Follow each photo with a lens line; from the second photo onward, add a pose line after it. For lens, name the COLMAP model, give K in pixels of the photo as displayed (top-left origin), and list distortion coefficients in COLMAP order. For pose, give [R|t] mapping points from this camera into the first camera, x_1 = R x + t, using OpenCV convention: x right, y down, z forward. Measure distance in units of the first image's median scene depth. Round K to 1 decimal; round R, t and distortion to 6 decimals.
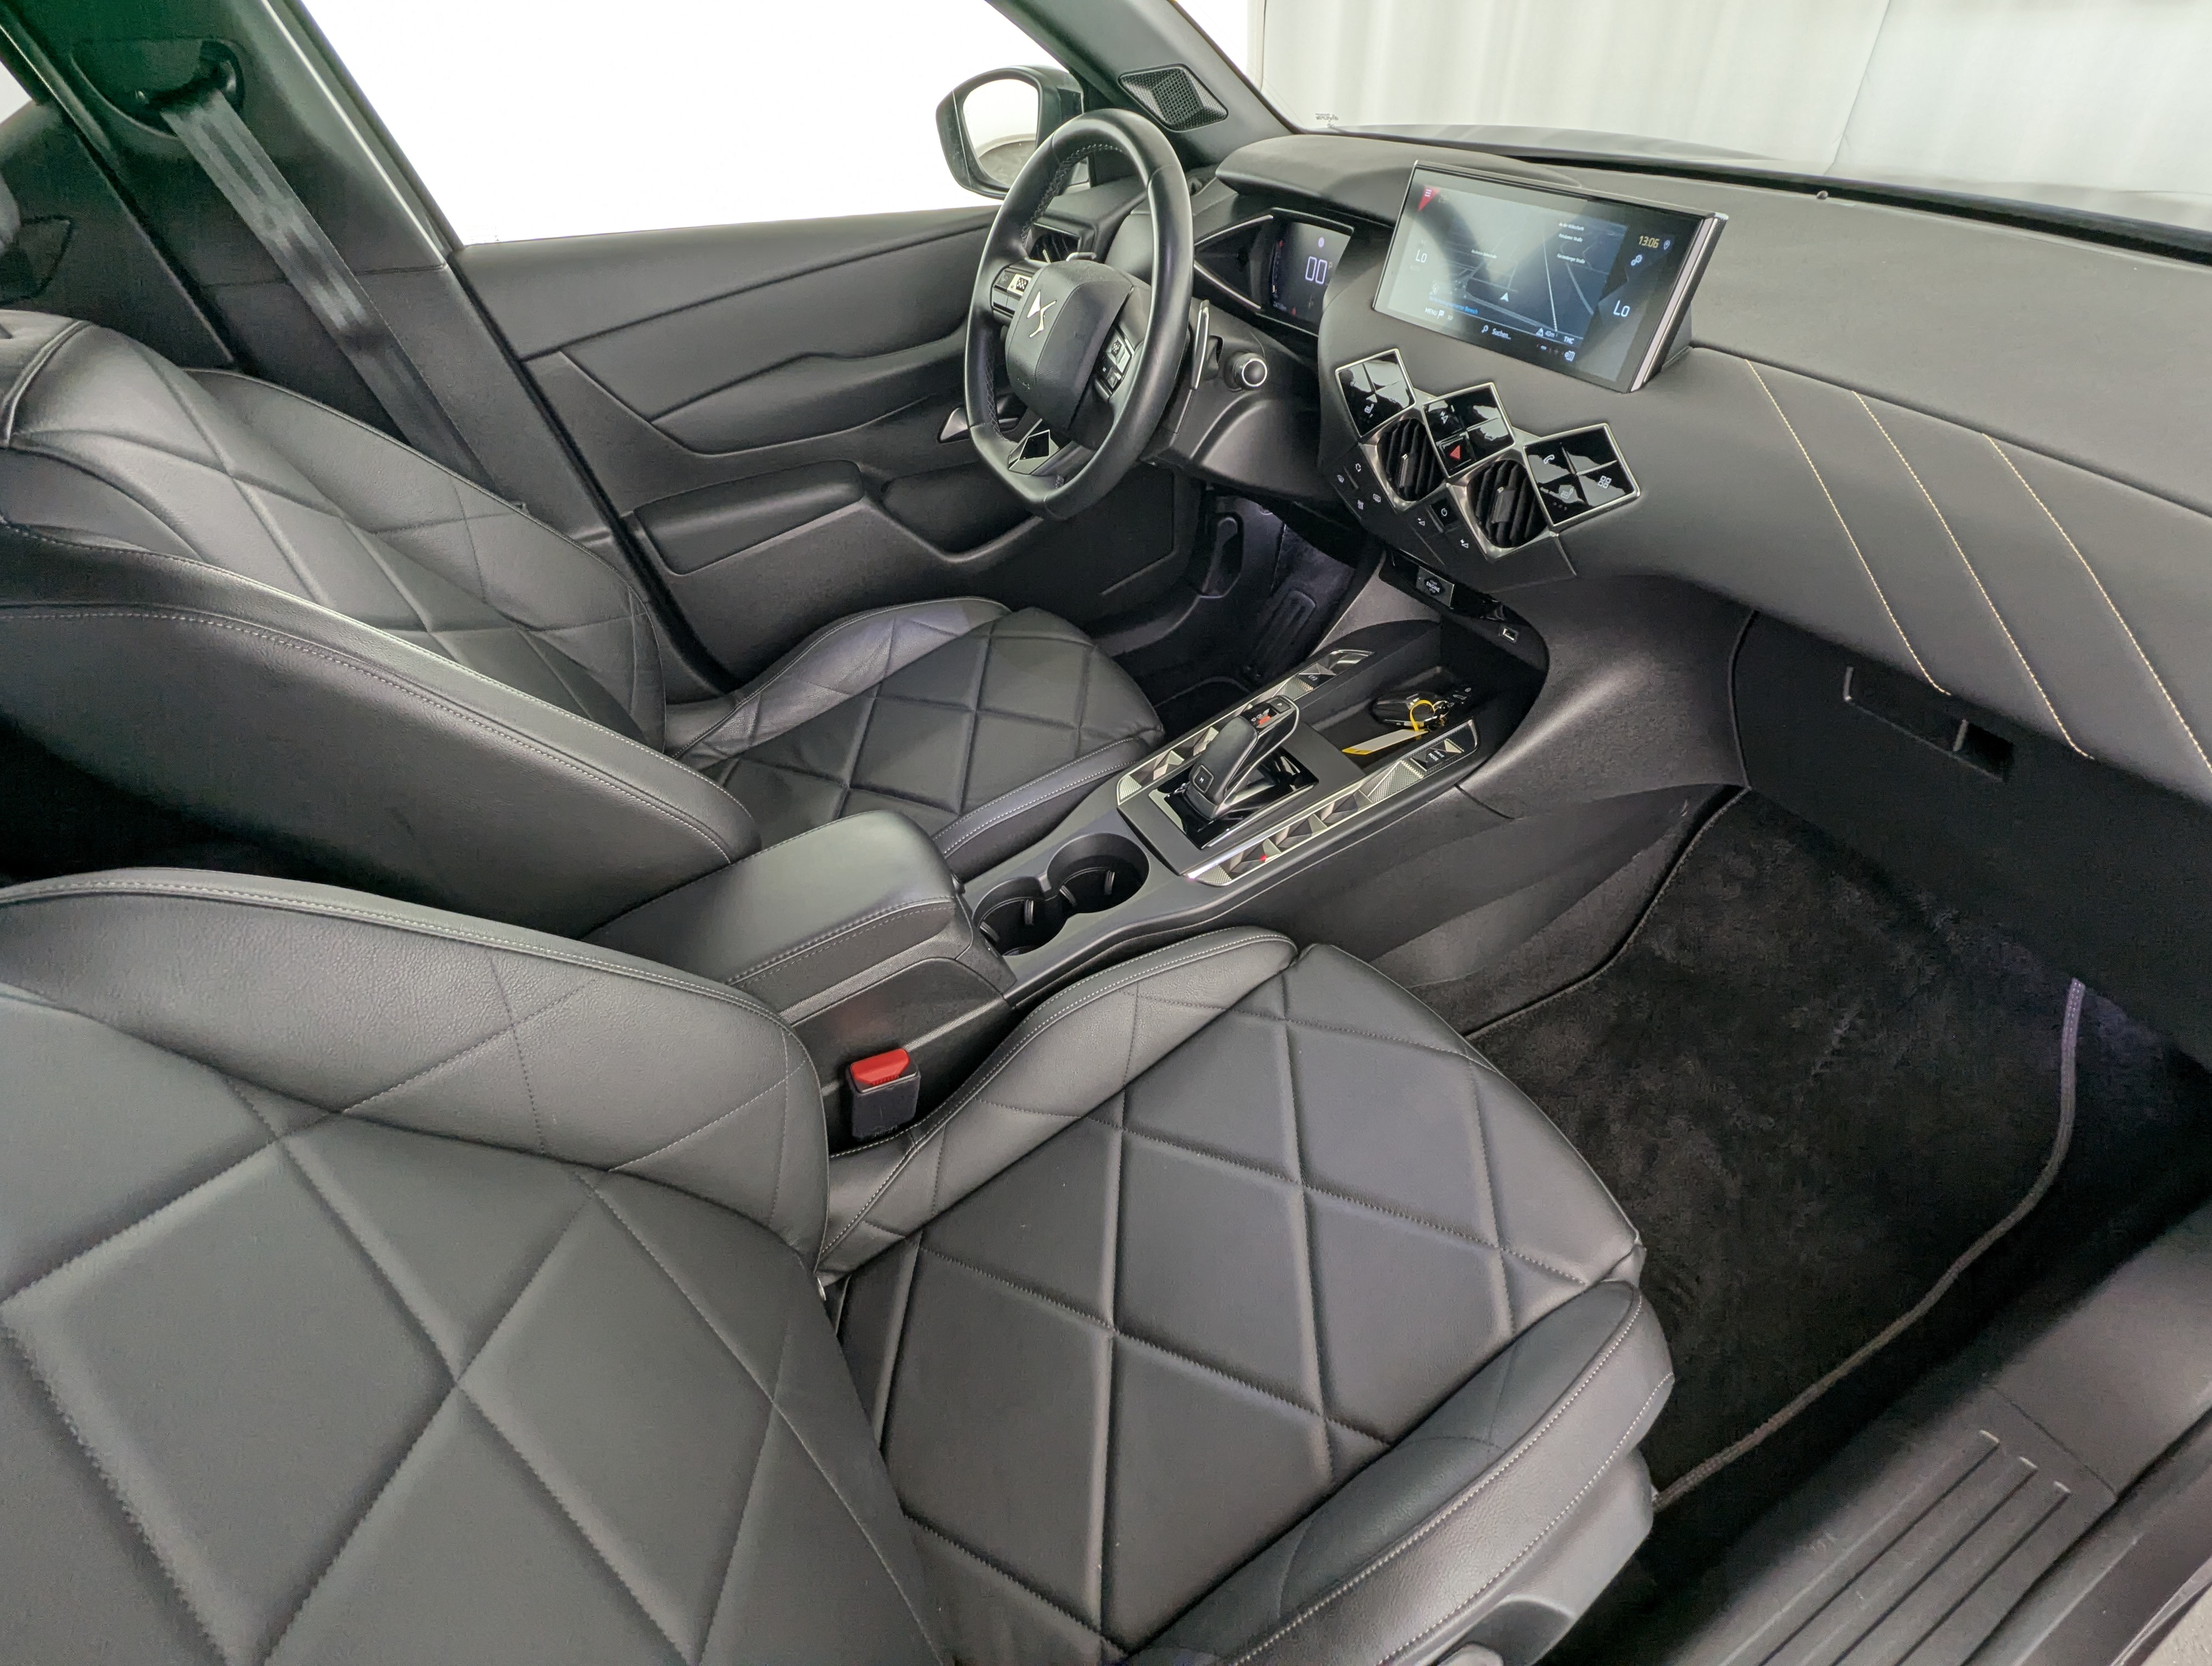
lens RADIAL K [[1064.0, 0, 1106.0], [0, 1064.0, 833.0], [0, 0, 1]] dist [0.002469, -0.000448]
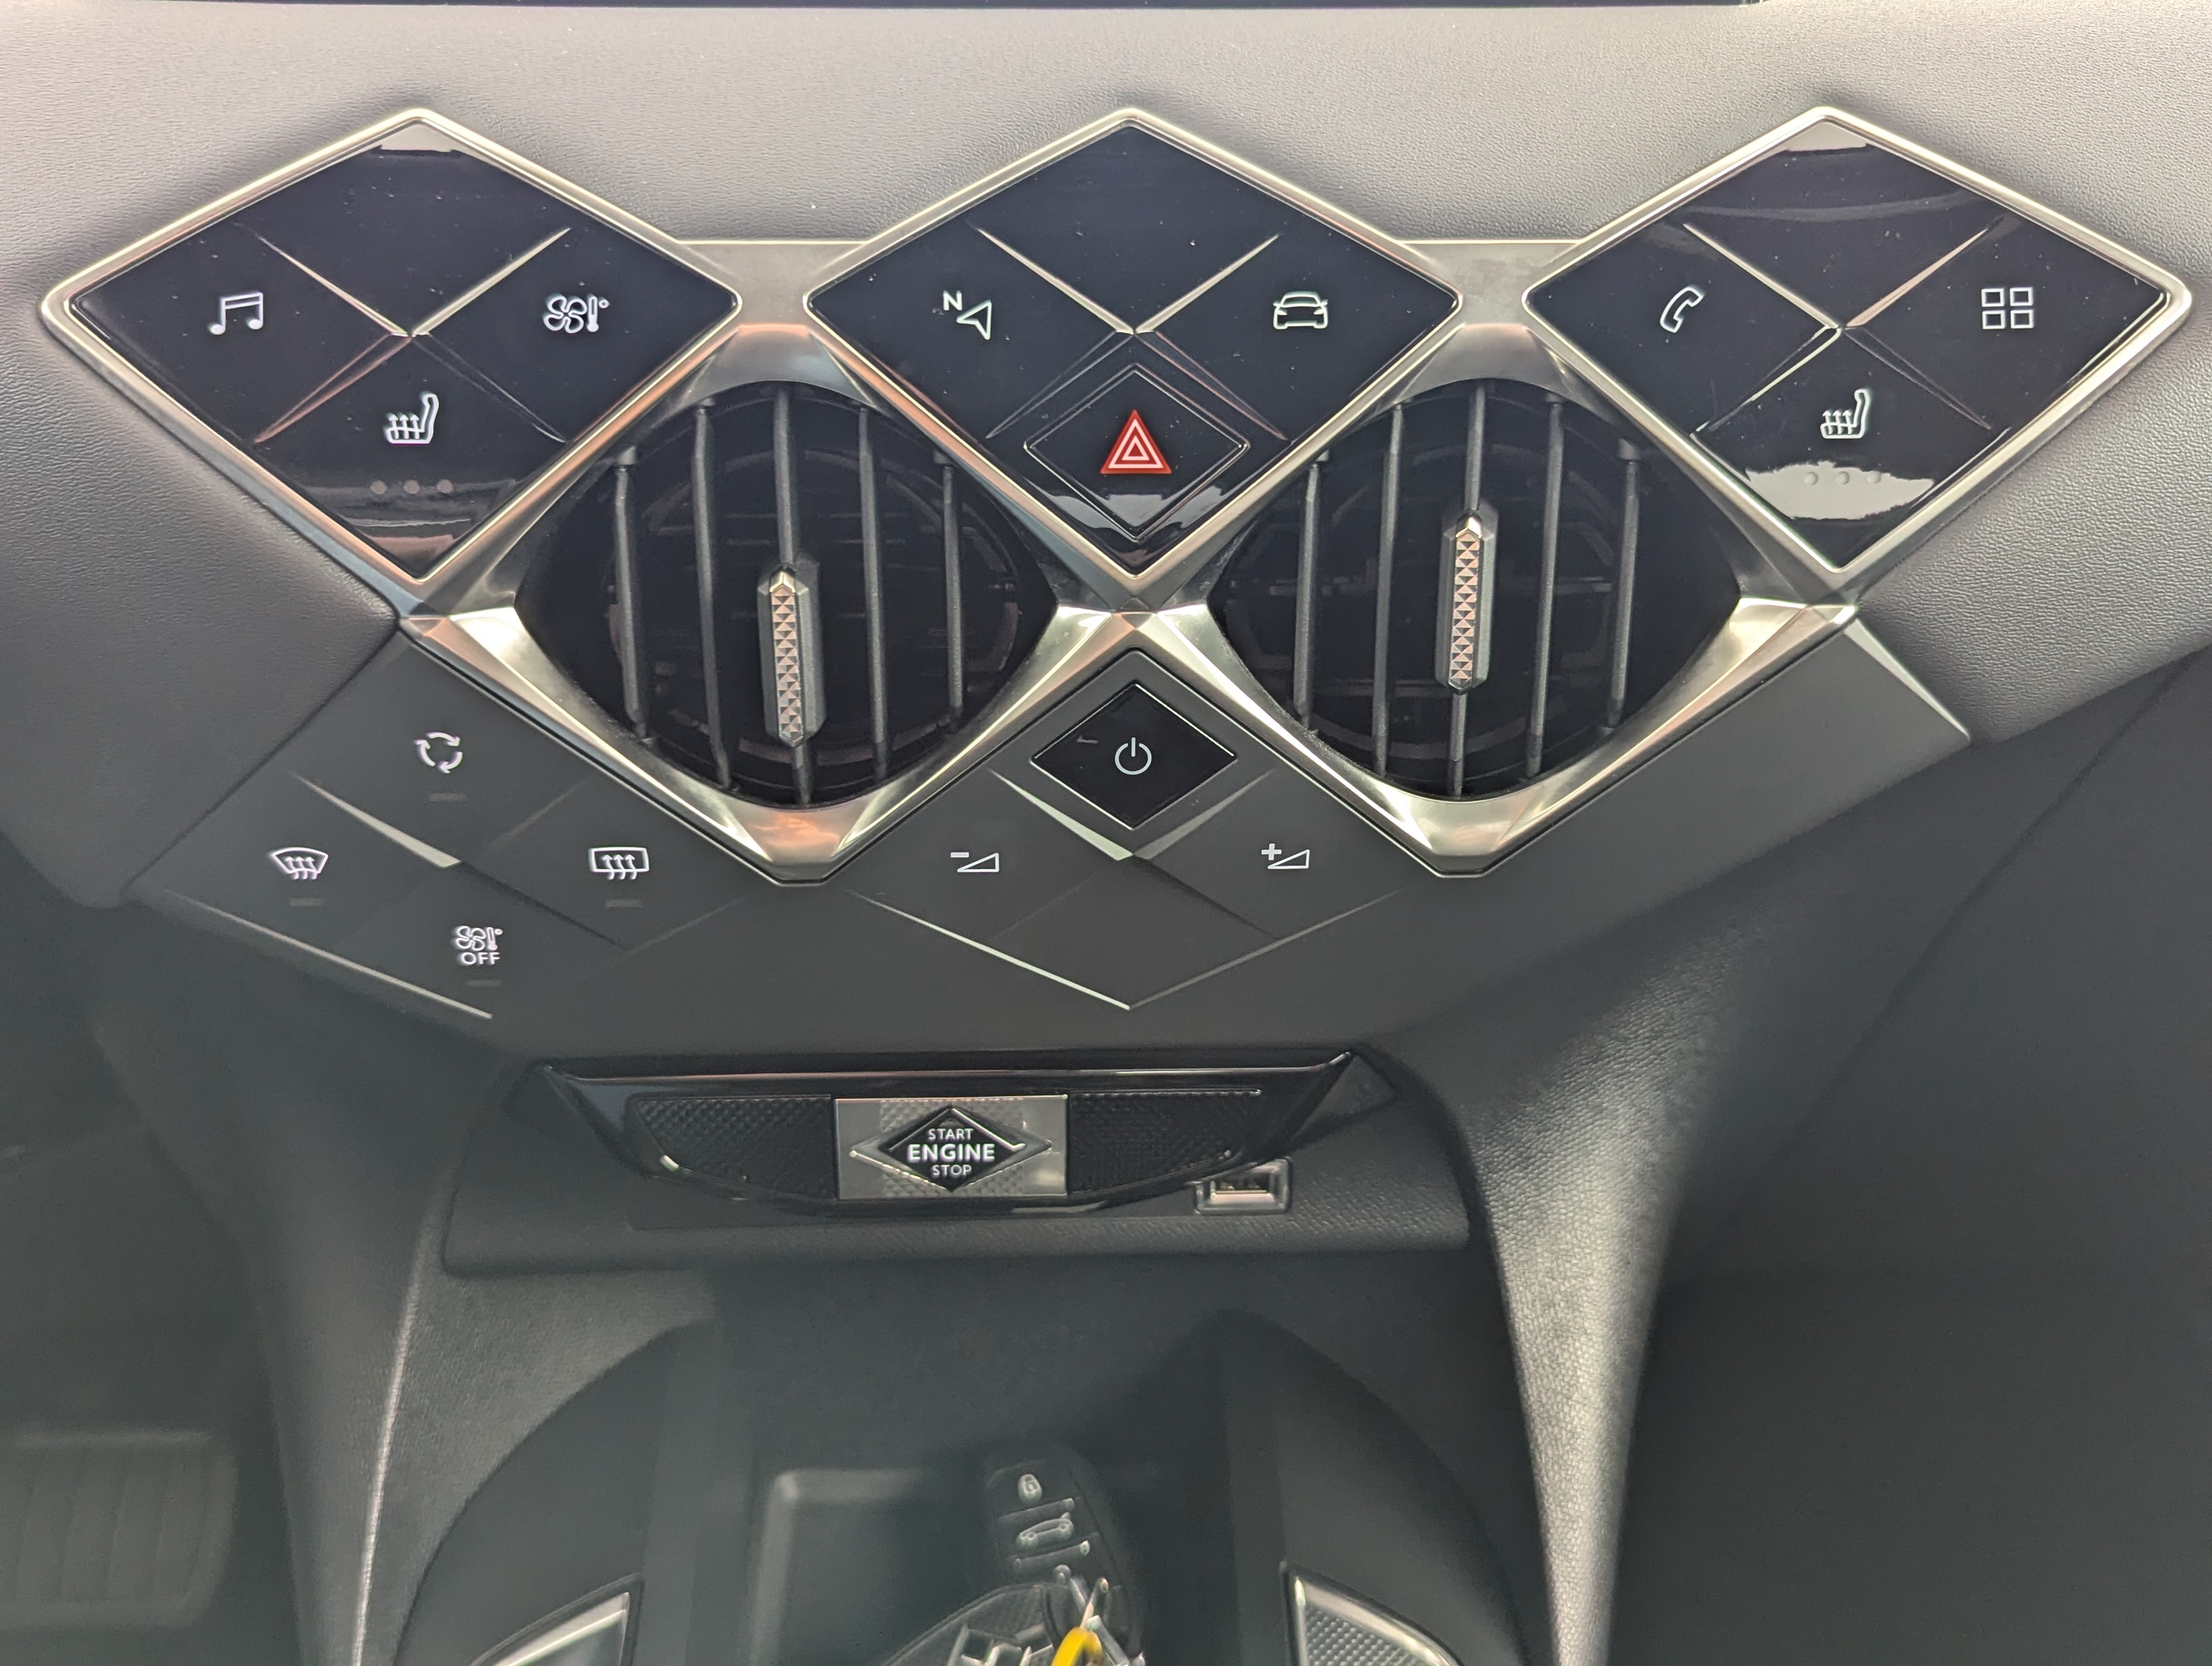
lens RADIAL K [[2117.9, 0, 1106.0], [0, 2117.9, 833.0], [0, 0, 1]] dist [0.000043, 0.023403]
pose [[0.452909, -0.278870, 0.846821, -0.014652], [0.561491, 0.827011, -0.027958, -0.280534], [-0.692533, 0.488144, 0.531143, 0.801023]]
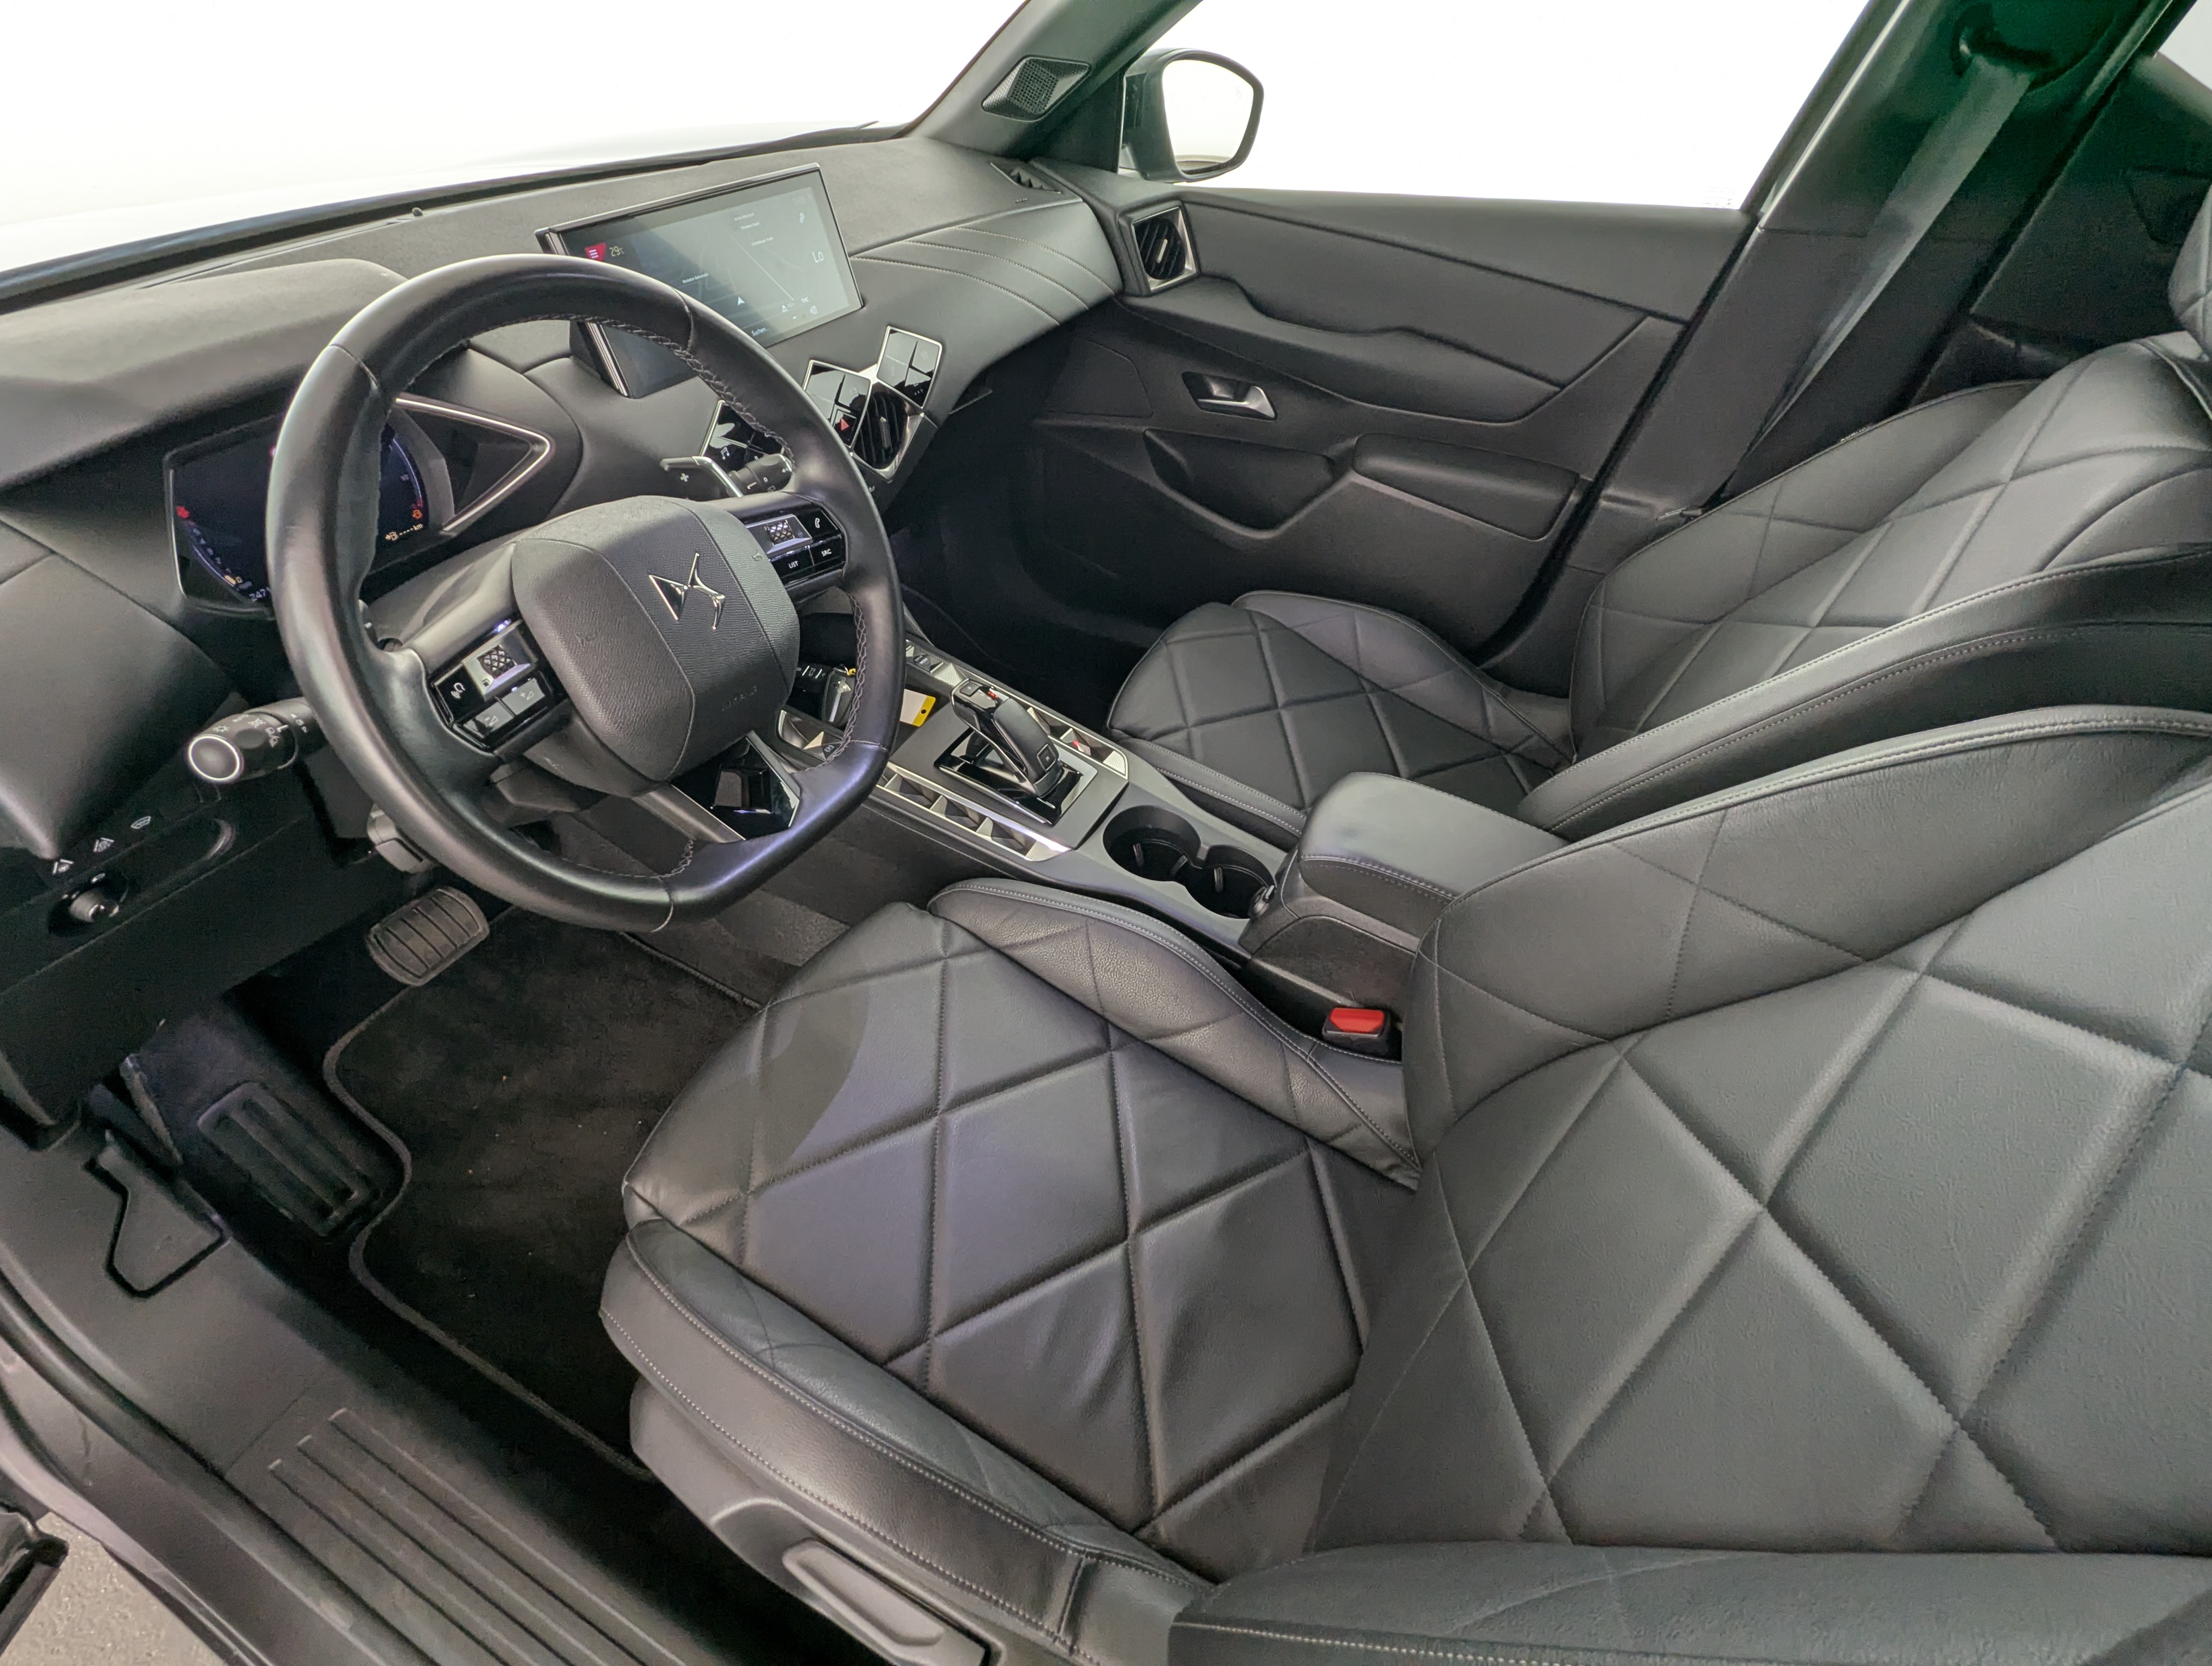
lens RADIAL K [[1064.0, 0, 1106.0], [0, 1064.0, 833.0], [0, 0, 1]] dist [0.002469, -0.000448]
pose [[-0.572793, -0.516998, 0.636099, -0.696996], [0.532236, 0.355605, 0.768290, -0.860314], [-0.623405, 0.778625, 0.071477, 1.035969]]
